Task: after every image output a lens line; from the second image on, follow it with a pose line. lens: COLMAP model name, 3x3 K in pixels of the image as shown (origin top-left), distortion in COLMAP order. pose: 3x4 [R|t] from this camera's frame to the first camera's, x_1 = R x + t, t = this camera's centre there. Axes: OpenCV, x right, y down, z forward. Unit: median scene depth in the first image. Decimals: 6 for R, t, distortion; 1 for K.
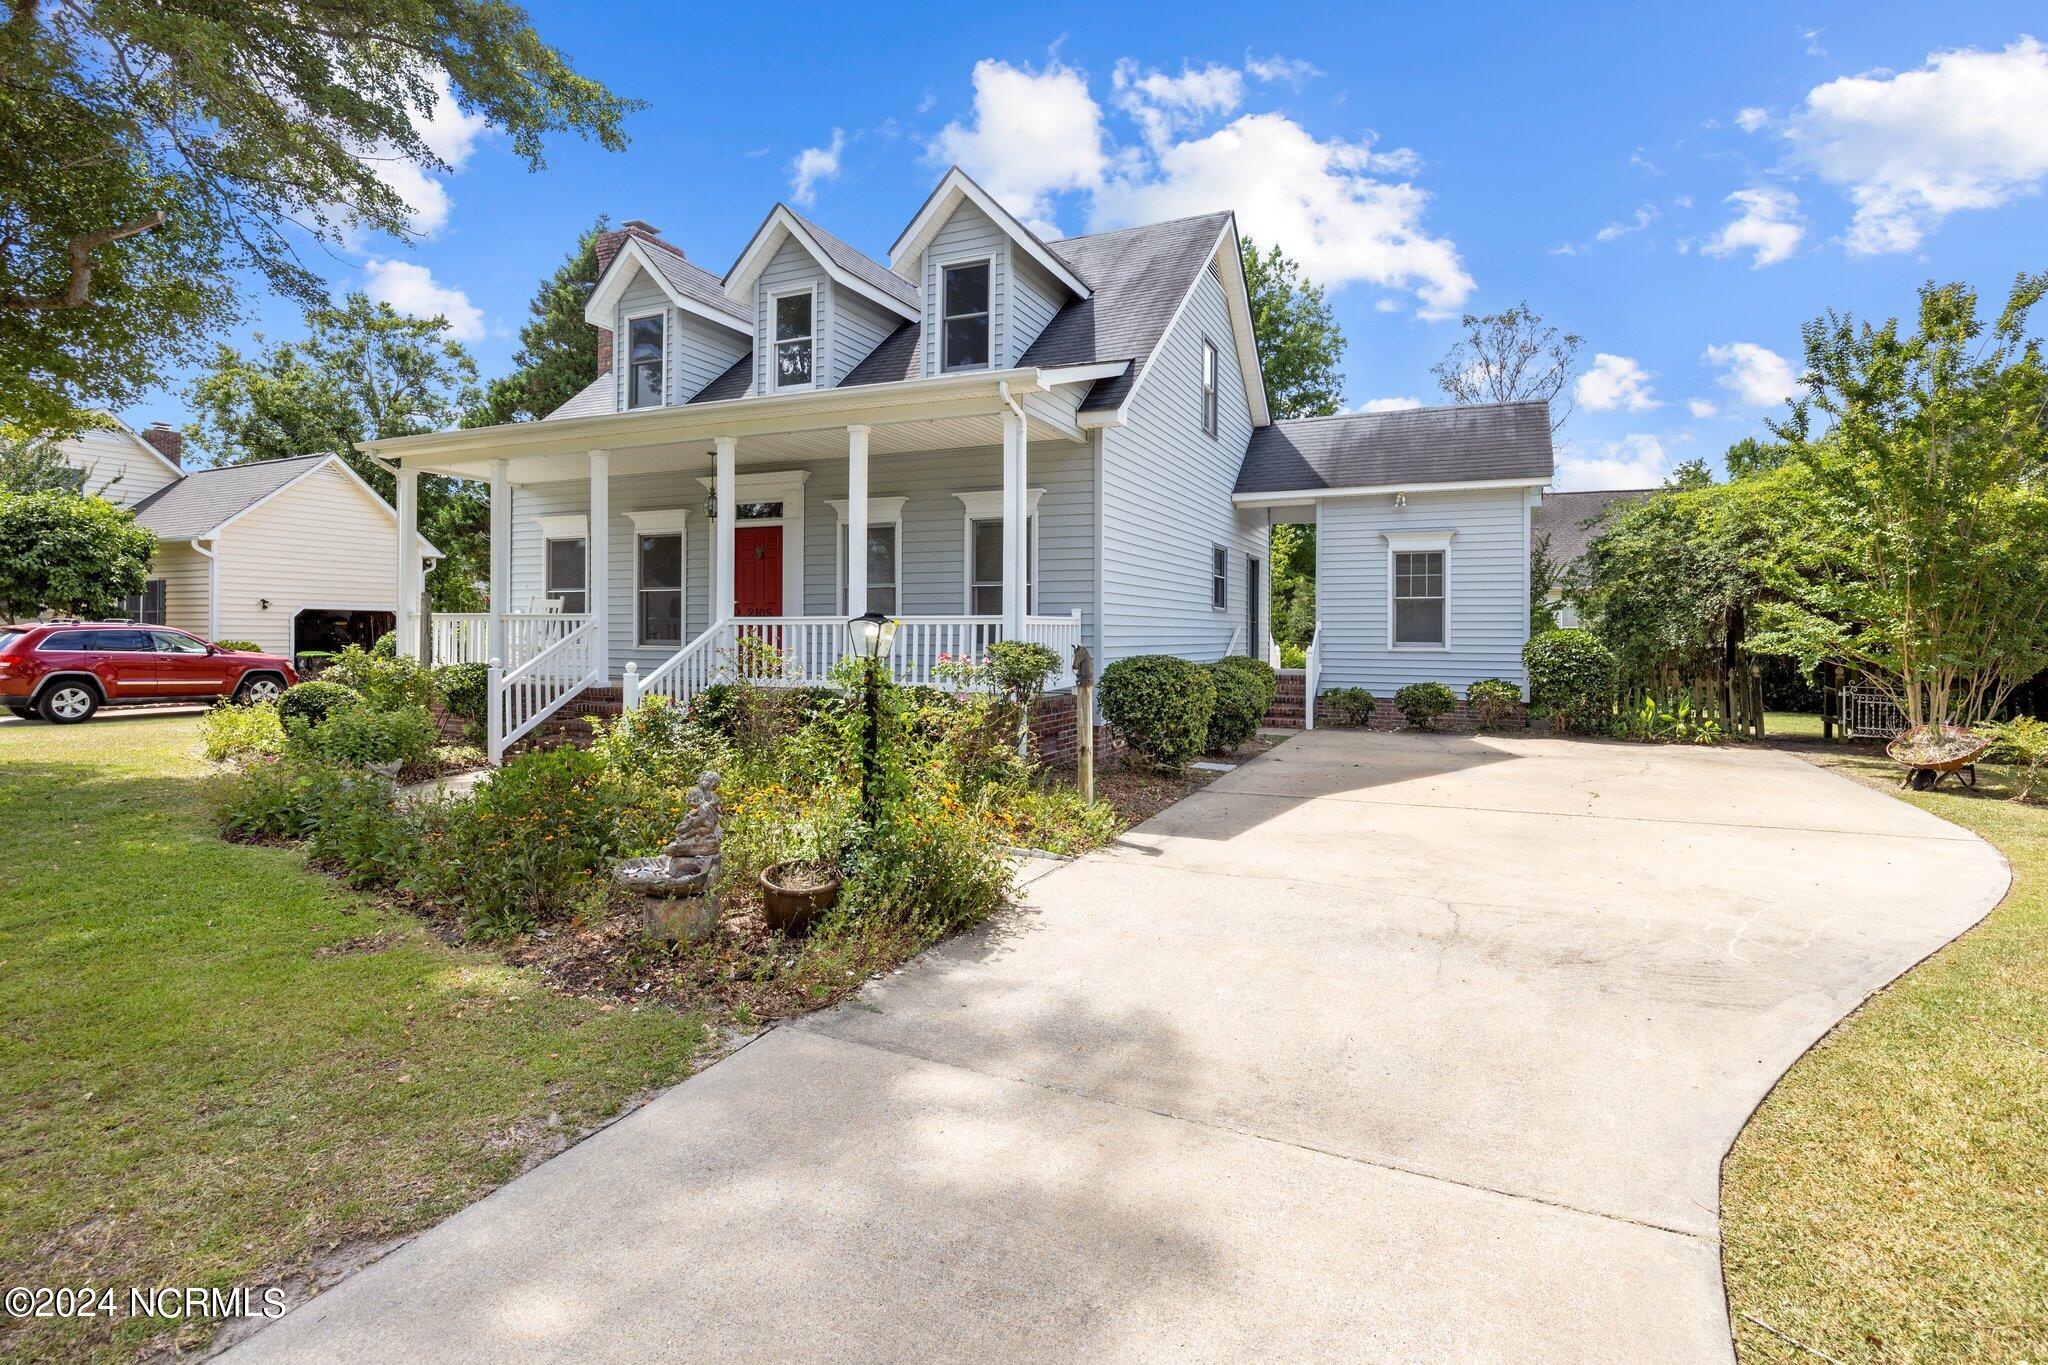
lens RADIAL K [[1001.0, 0, 1023.5], [0, 1001.0, 669.1], [0, 0, 1]] dist [-0.003492, -0.000149]
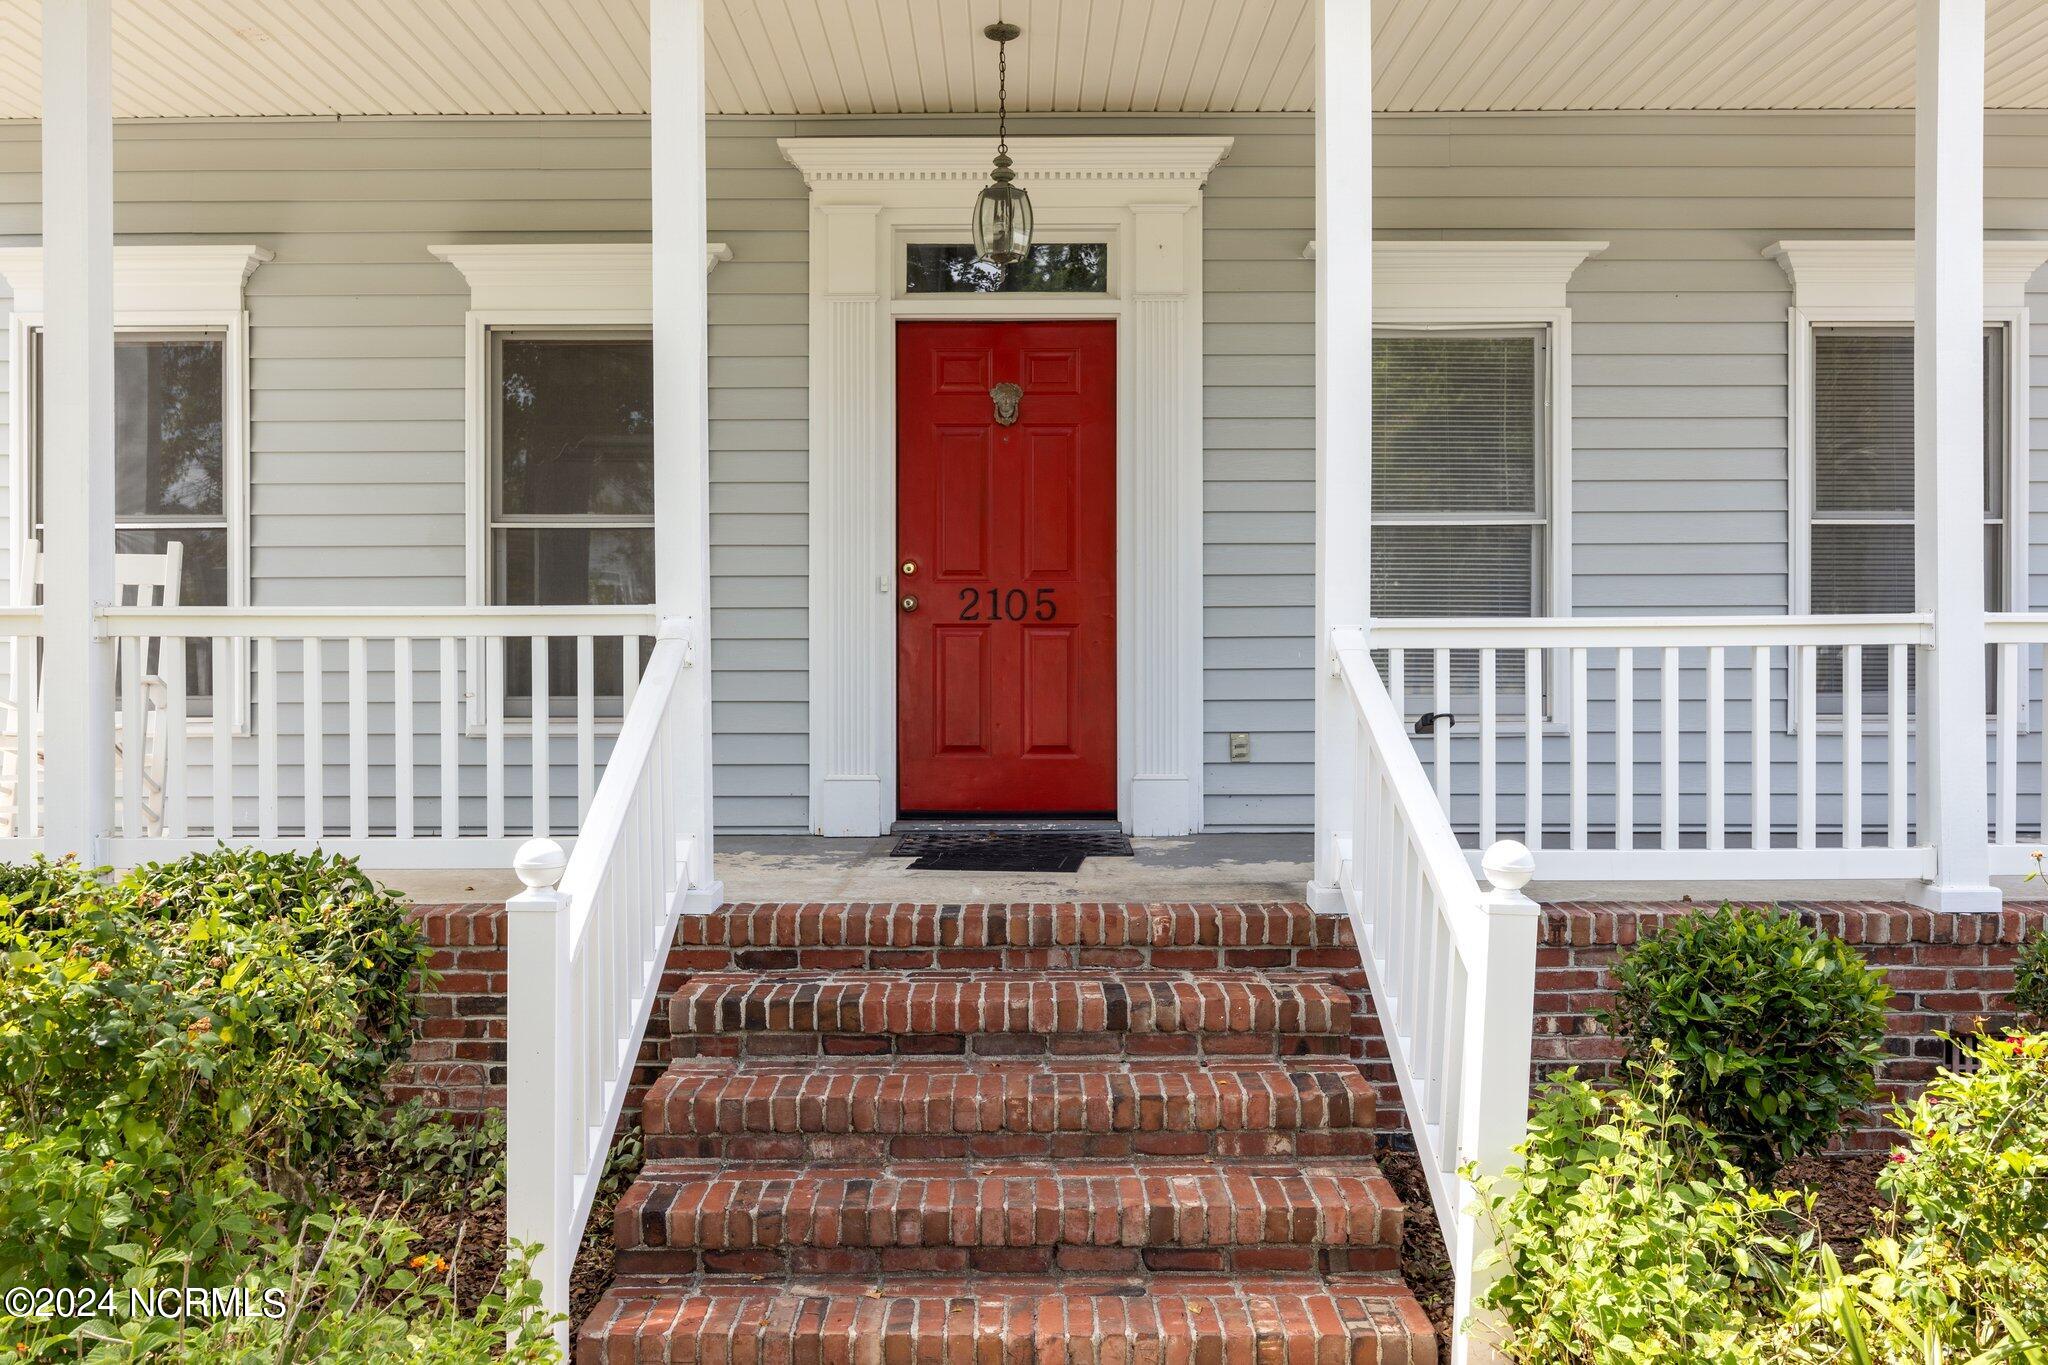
lens RADIAL K [[2567.6, 0, 1016.3], [0, 2567.6, 679.1], [0, 0, 1]] dist [0.024697, 0.000000]
pose [[0.908276, -0.014045, 0.418136, -0.625533], [0.025250, 0.999455, -0.021277, -0.019365], [-0.417610, 0.029884, 0.908135, 0.325229]]
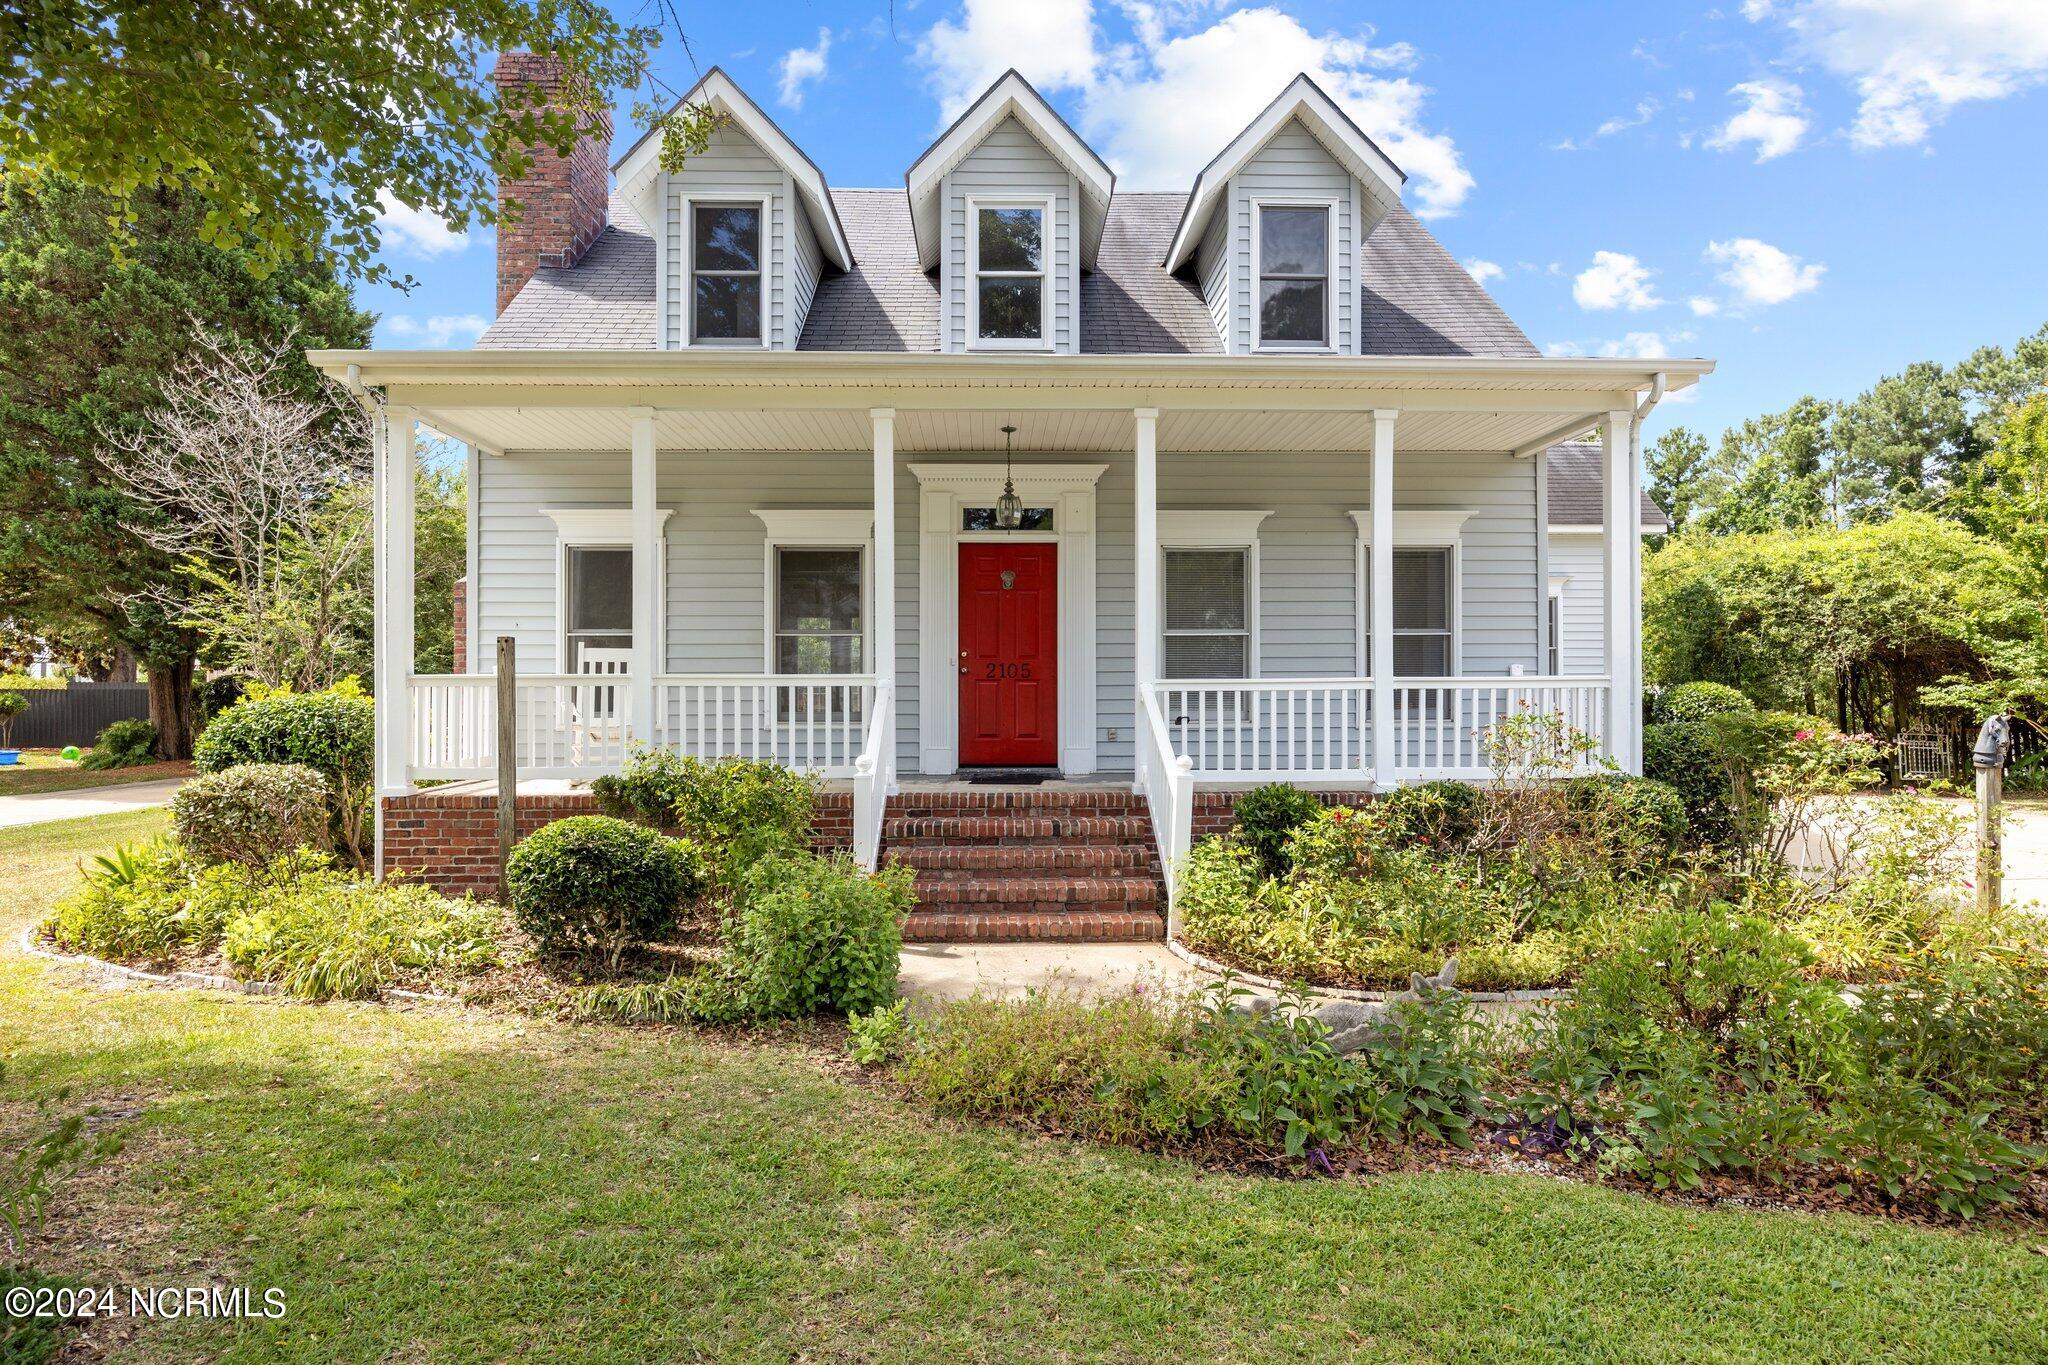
lens RADIAL K [[1199.6, 0, 1041.2], [0, 1199.6, 688.8], [0, 0, 1]] dist [0.008451, 0.000572]
pose [[0.897475, -0.007759, 0.440996, -0.640797], [0.025162, 0.999118, -0.033628, -0.018468], [-0.440346, 0.041277, 0.896879, 0.294801]]
